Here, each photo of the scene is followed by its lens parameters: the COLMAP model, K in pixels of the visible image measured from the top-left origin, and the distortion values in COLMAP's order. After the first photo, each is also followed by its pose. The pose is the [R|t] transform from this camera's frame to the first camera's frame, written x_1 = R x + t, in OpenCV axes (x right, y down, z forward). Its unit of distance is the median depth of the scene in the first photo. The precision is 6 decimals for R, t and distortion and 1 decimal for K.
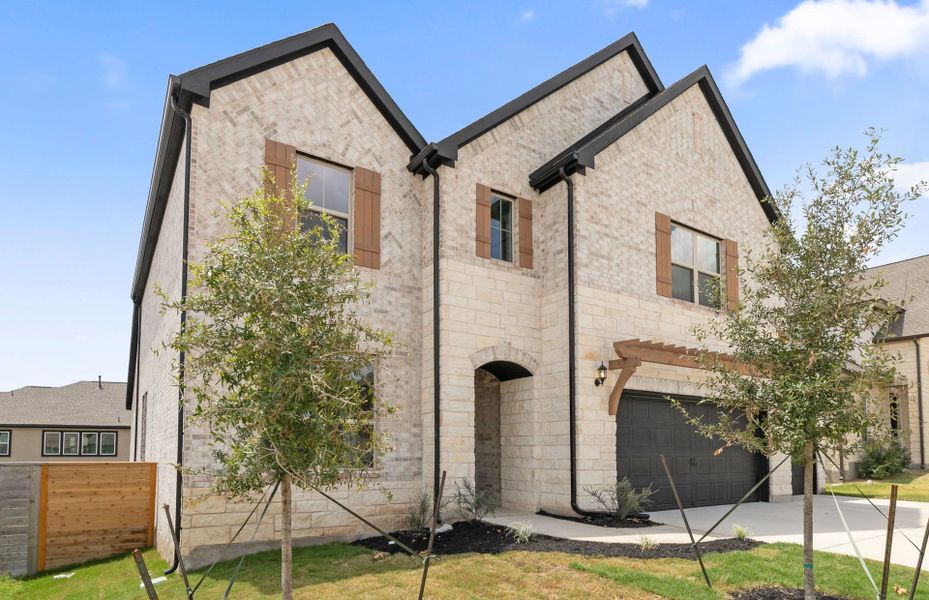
lens RADIAL K [[379.8, 0, 469.2], [0, 379.8, 296.4], [0, 0, 1]] dist [-0.000618, 0.000788]
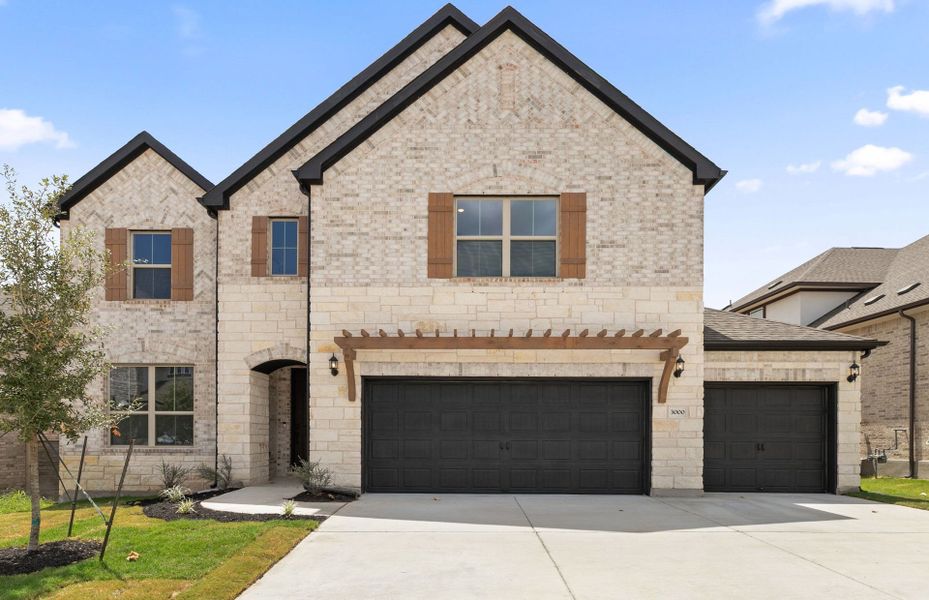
lens RADIAL K [[379.8, 0, 473.5], [0, 379.8, 301.7], [0, 0, 1]] dist [-0.000618, 0.000788]
pose [[0.904098, -0.147105, -0.401207, 1.139714], [0.158552, 0.987339, -0.004727, 0.091907], [0.396823, -0.059338, 0.915975, 0.156863]]
